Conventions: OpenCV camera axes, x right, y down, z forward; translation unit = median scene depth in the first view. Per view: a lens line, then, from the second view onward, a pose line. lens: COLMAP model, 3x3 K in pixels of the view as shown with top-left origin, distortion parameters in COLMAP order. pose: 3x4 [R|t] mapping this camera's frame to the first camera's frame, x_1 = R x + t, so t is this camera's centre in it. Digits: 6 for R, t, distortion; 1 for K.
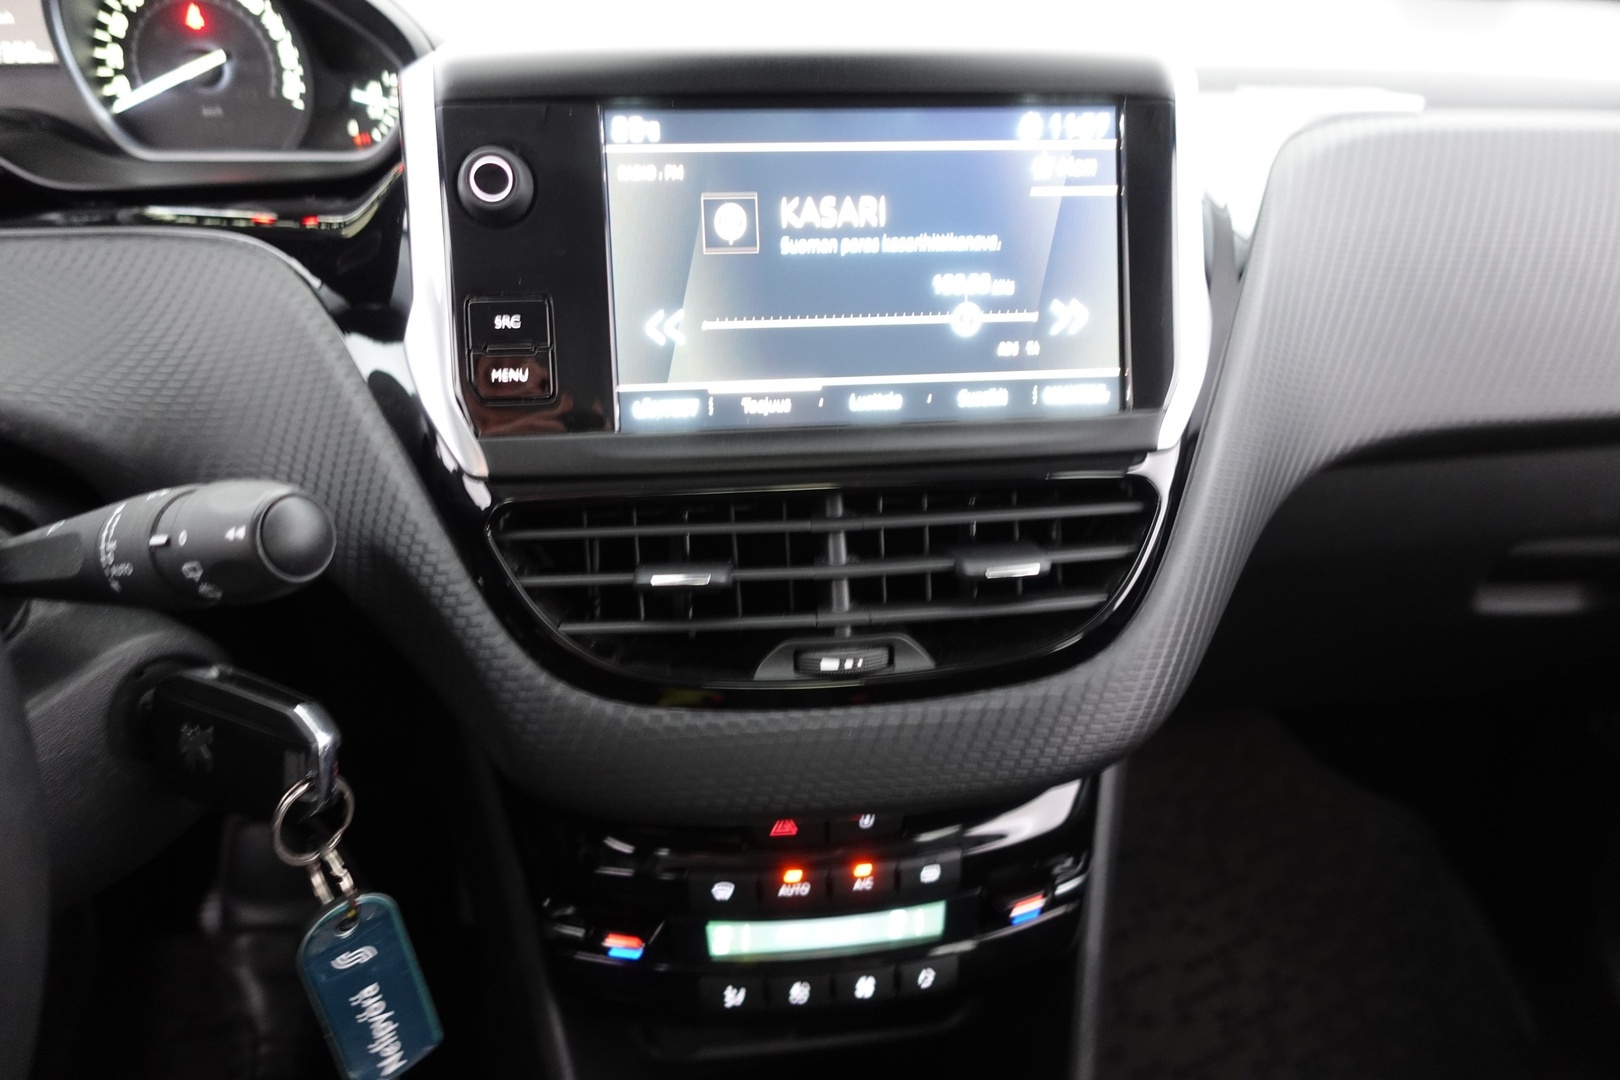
lens RADIAL K [[1093.9, 0, 810.0], [0, 1093.9, 540.0], [0, 0, 1]] dist [0.002503, 0.057958]
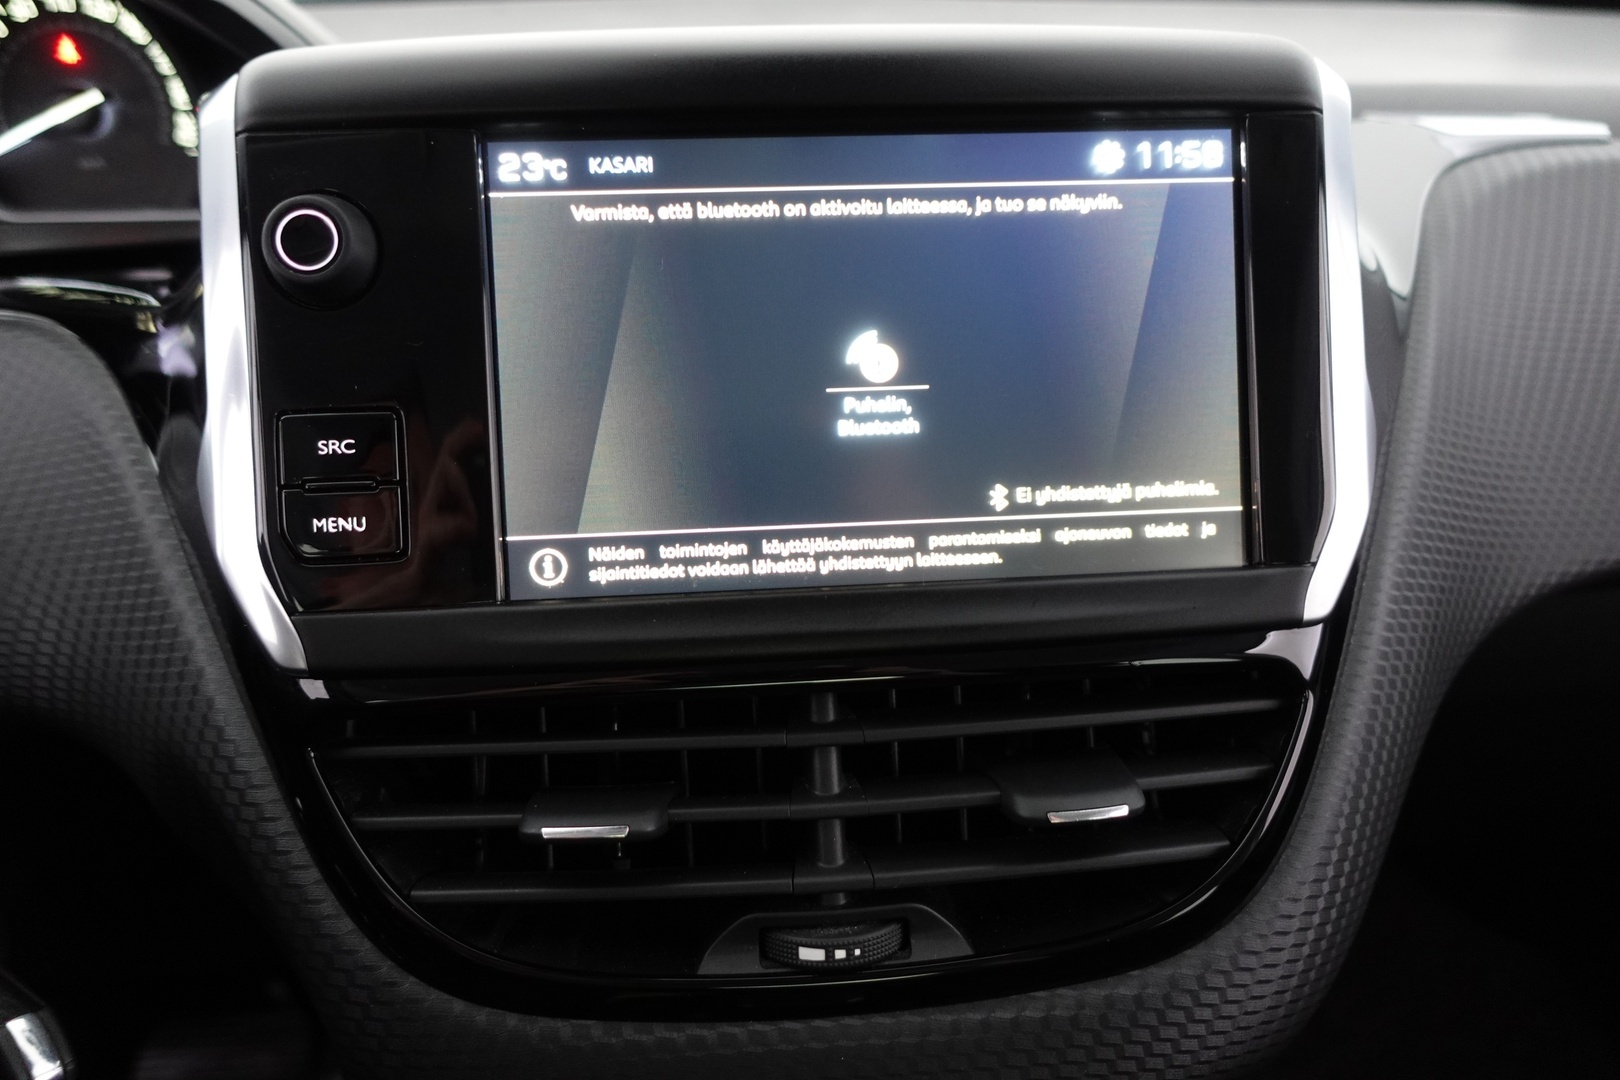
lens RADIAL K [[1093.9, 0, 810.0], [0, 1093.9, 540.0], [0, 0, 1]] dist [0.002503, 0.057958]
pose [[0.998899, -0.000518, -0.046918, 0.047107], [-0.001674, 0.998908, -0.046686, -0.103915], [0.046891, 0.046713, 0.997807, 0.318555]]
